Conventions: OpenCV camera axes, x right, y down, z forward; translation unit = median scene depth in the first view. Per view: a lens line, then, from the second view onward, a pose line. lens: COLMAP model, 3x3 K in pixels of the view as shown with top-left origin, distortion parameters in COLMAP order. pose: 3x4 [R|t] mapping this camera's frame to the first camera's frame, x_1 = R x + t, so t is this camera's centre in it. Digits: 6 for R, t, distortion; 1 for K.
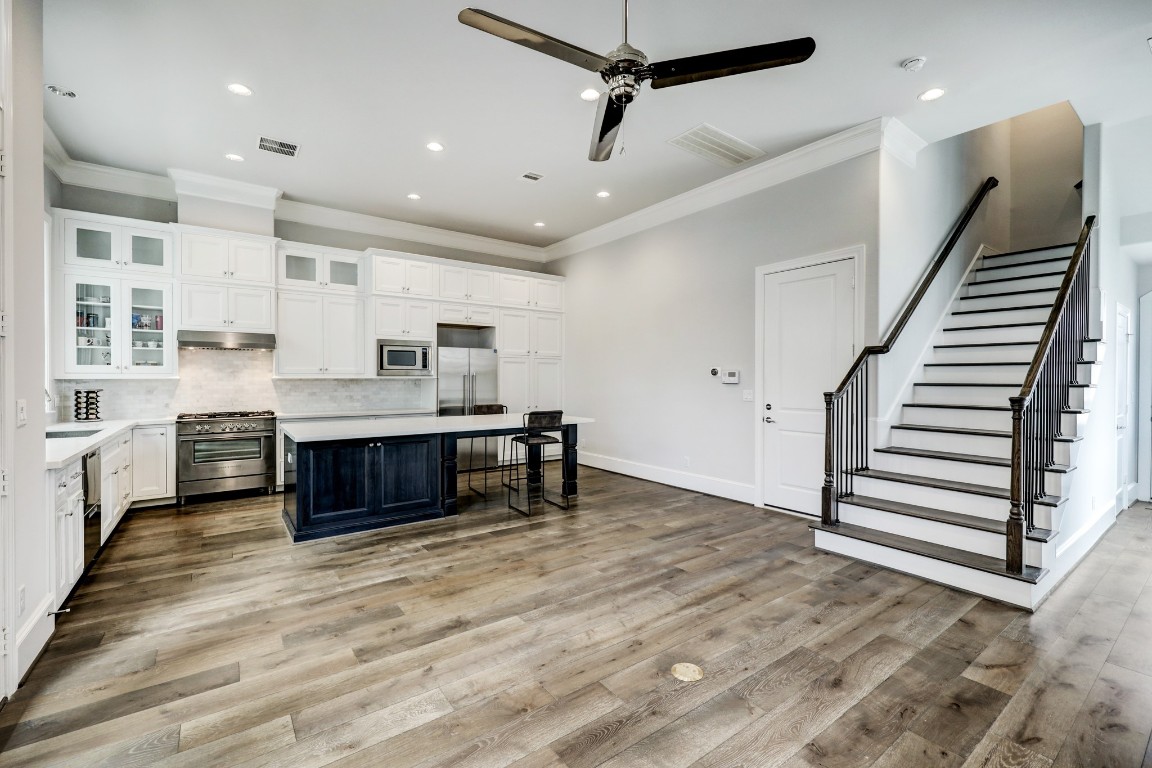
lens RADIAL K [[502.9, 0, 586.6], [0, 502.9, 382.5], [0, 0, 1]] dist [0.002916, 0.000703]
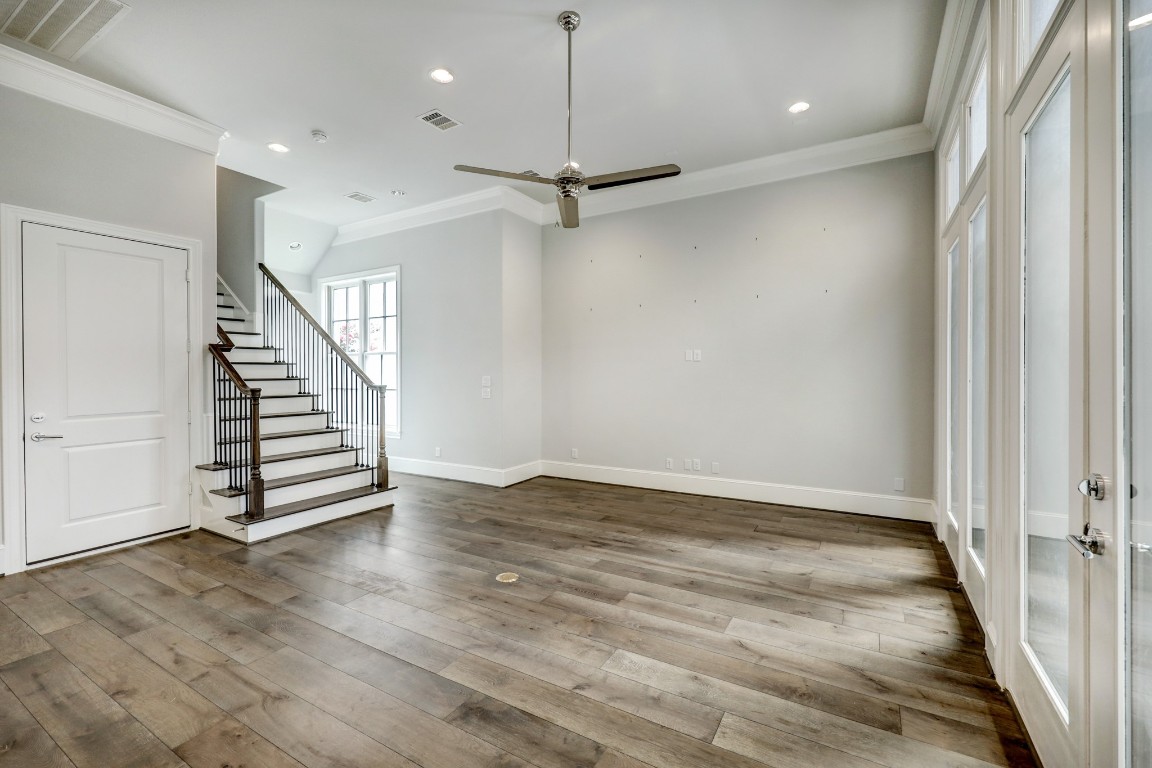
lens RADIAL K [[471.6, 0, 587.2], [0, 471.6, 376.7], [0, 0, 1]] dist [-0.008573, 0.000181]
pose [[-0.389861, -0.004549, 0.920862, -0.528925], [0.014878, 0.999826, 0.011238, 0.007228], [-0.920754, 0.018082, -0.389726, 0.638177]]
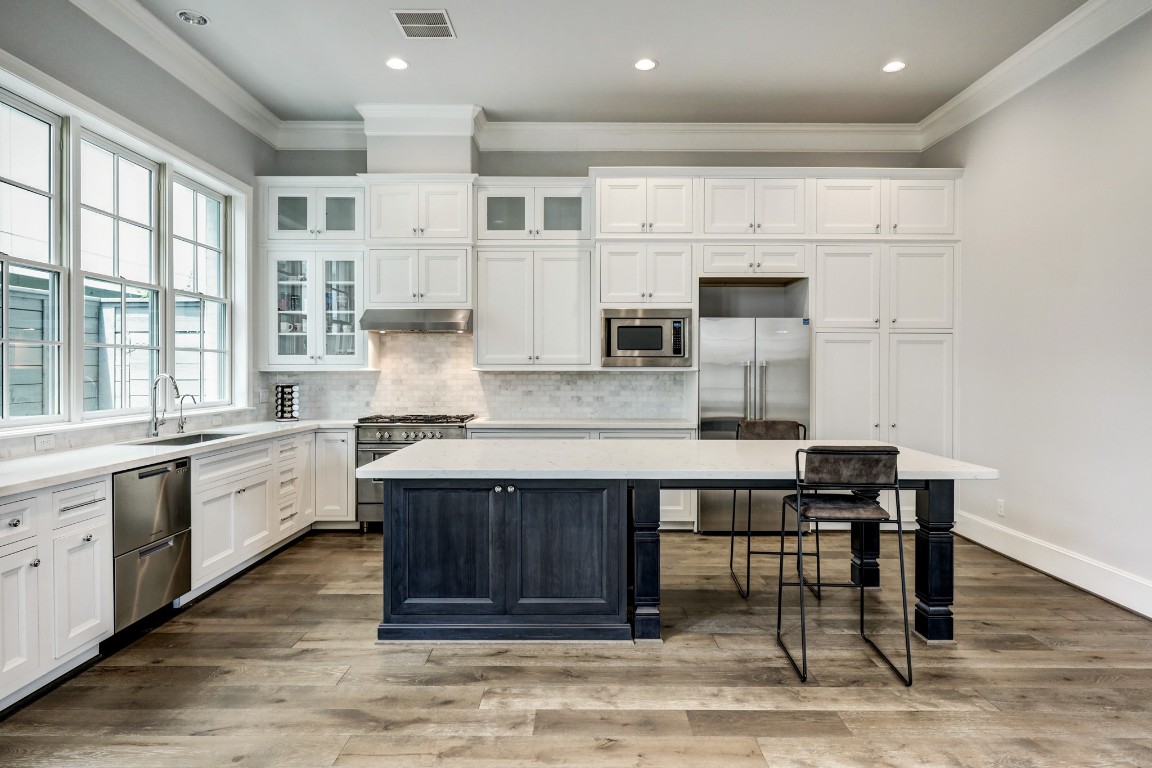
lens RADIAL K [[643.7, 0, 577.7], [0, 643.7, 376.1], [0, 0, 1]] dist [0.004752, 0.001046]
pose [[0.796642, 0.005643, -0.604425, 0.070123], [-0.005836, 0.999982, 0.001644, -0.003523], [0.604423, 0.002218, 0.796660, 0.441170]]
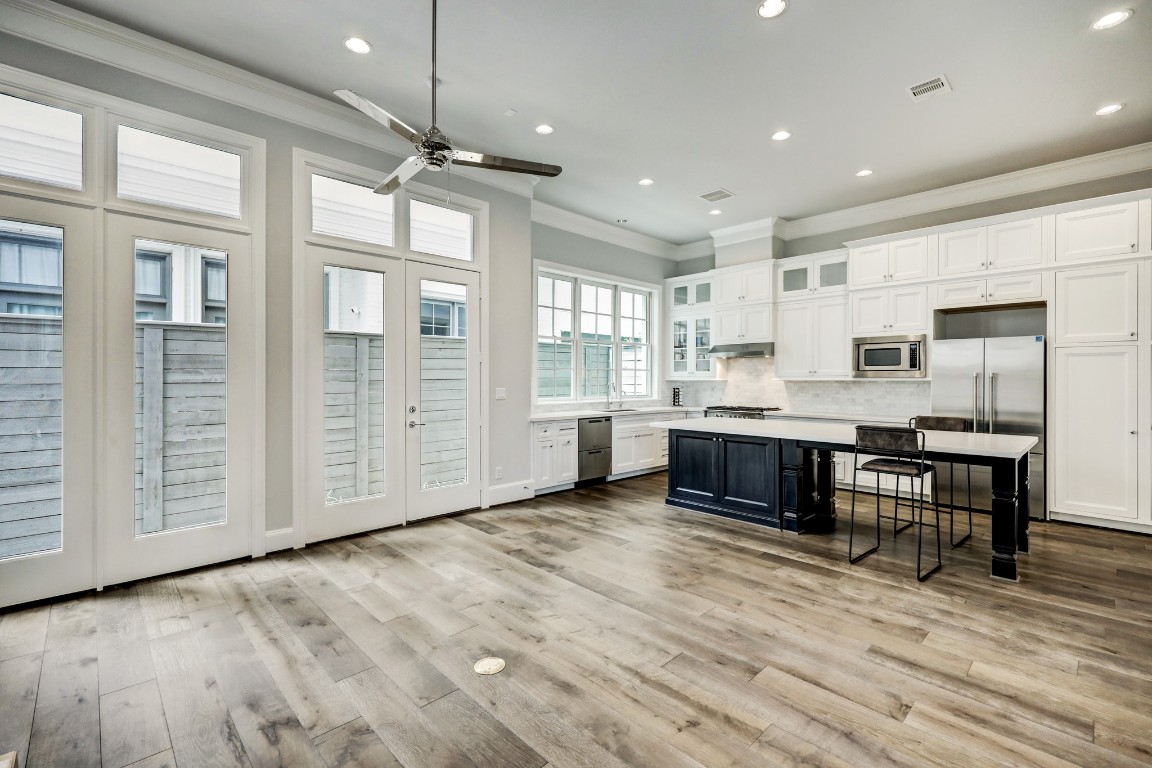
lens RADIAL K [[513.4, 0, 579.8], [0, 513.4, 379.5], [0, 0, 1]] dist [-0.004608, 0.000375]
pose [[0.114681, -0.000733, -0.993402, 0.618667], [-0.012250, 0.999923, -0.002153, -0.002325], [0.993327, 0.012416, 0.114663, 0.521238]]
